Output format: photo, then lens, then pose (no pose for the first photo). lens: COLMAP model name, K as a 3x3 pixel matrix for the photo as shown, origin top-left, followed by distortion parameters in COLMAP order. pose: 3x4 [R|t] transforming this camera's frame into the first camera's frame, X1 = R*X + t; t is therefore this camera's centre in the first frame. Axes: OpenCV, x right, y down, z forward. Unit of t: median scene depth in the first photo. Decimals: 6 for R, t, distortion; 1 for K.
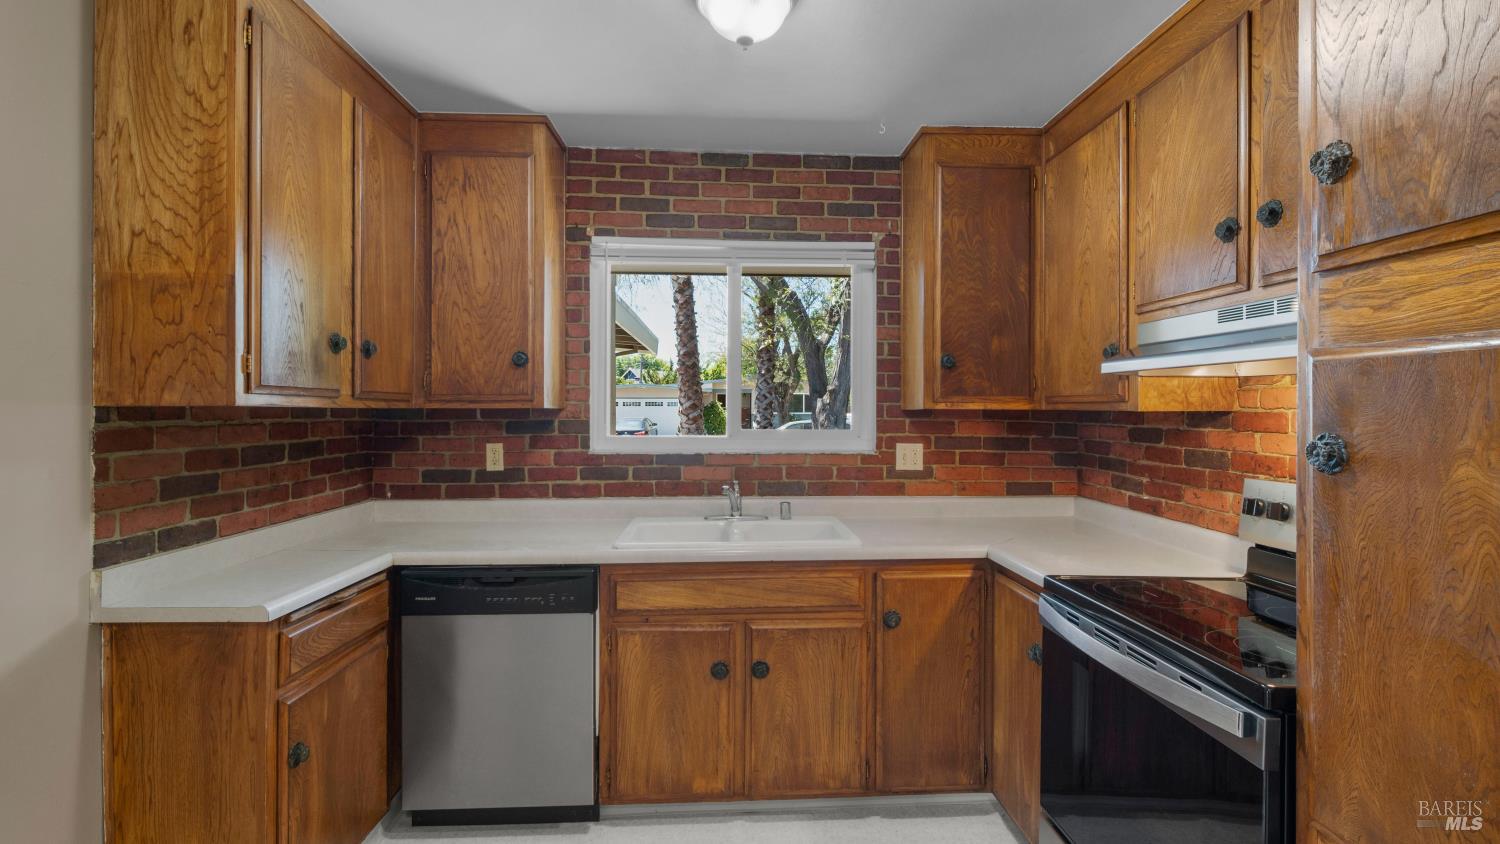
lens RADIAL K [[678.1, 0, 752.9], [0, 678.1, 404.5], [0, 0, 1]] dist [0.000364, -0.000292]
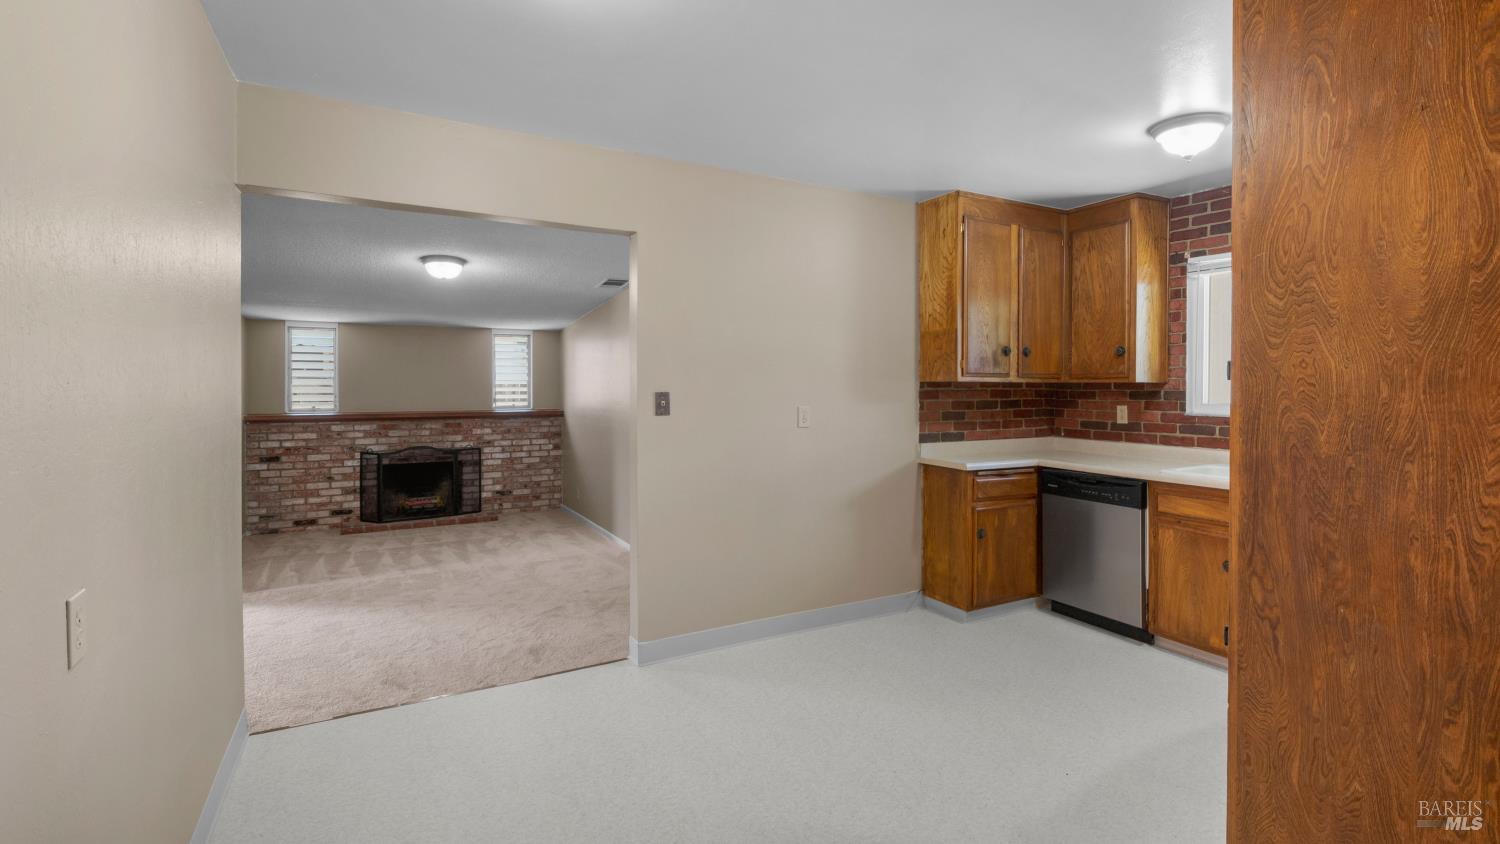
lens RADIAL K [[691.5, 0, 766.2], [0, 691.5, 388.6], [0, 0, 1]] dist [0.000620, 0.000093]
pose [[0.451422, 0.006690, -0.892285, 0.809683], [0.005283, 0.999934, 0.010170, -0.001043], [0.892295, -0.009304, 0.451357, -0.523185]]
